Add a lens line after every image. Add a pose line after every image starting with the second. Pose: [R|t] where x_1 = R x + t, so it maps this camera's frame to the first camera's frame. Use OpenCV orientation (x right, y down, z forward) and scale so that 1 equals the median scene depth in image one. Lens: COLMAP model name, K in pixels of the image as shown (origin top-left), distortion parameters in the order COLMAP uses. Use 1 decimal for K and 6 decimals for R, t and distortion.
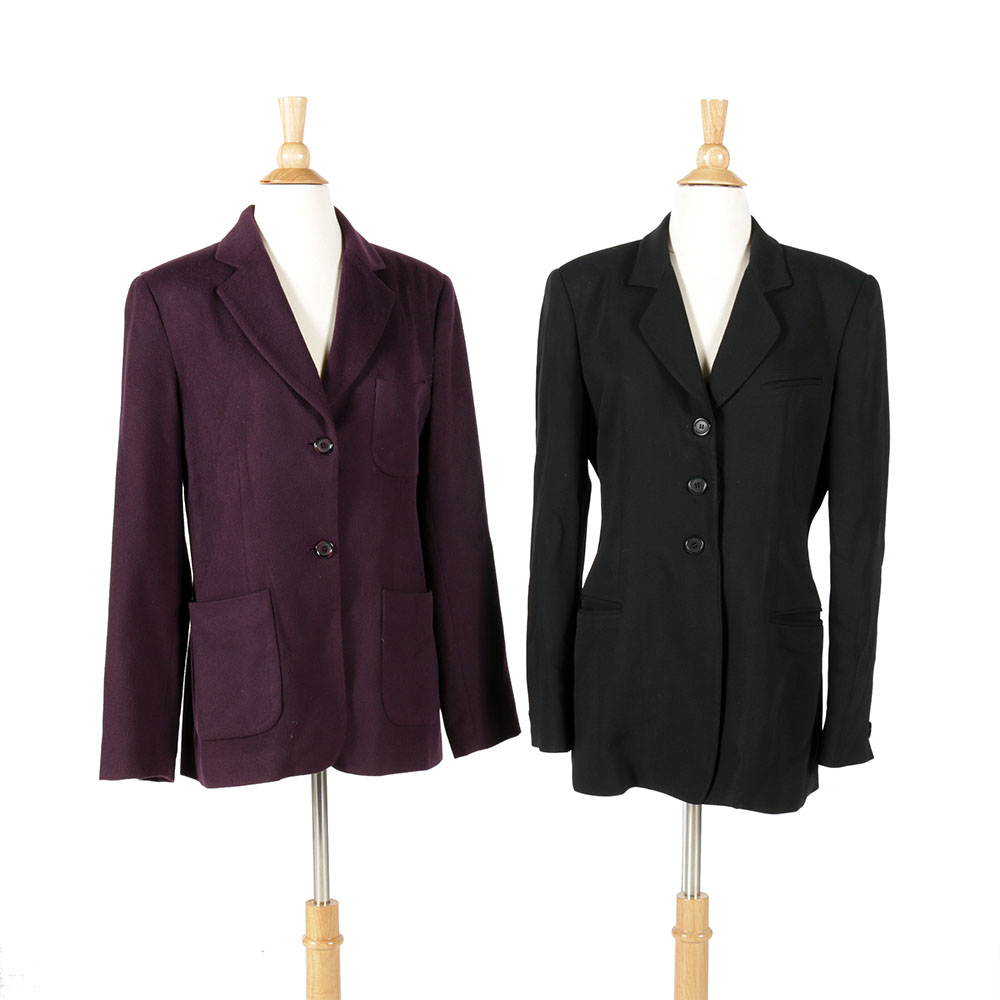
lens RADIAL K [[2139.2, 0, 500.4], [0, 2139.2, 503.8], [0, 0, 1]] dist [0.006607, 0.000000]
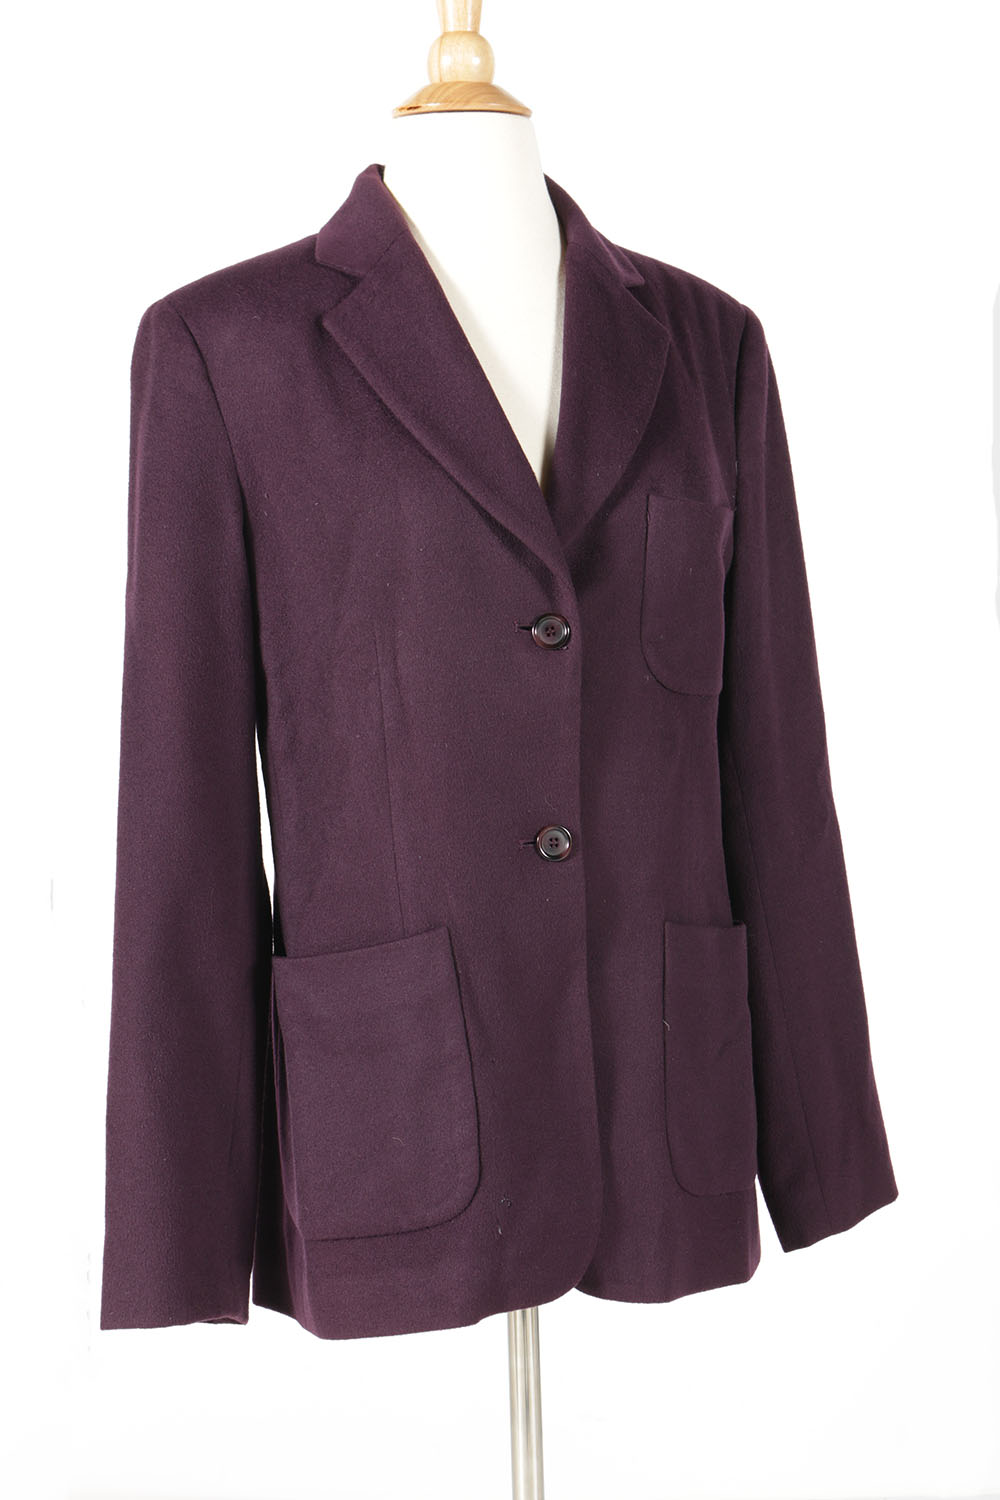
lens RADIAL K [[2671.5, 0, 499.7], [0, 2671.5, 742.1], [0, 0, 1]] dist [0.043962, 0.000000]
pose [[0.999486, -0.019070, 0.025779, -0.109086], [0.019691, 0.999516, -0.024070, 0.012533], [-0.025307, 0.024565, 0.999378, 0.384688]]
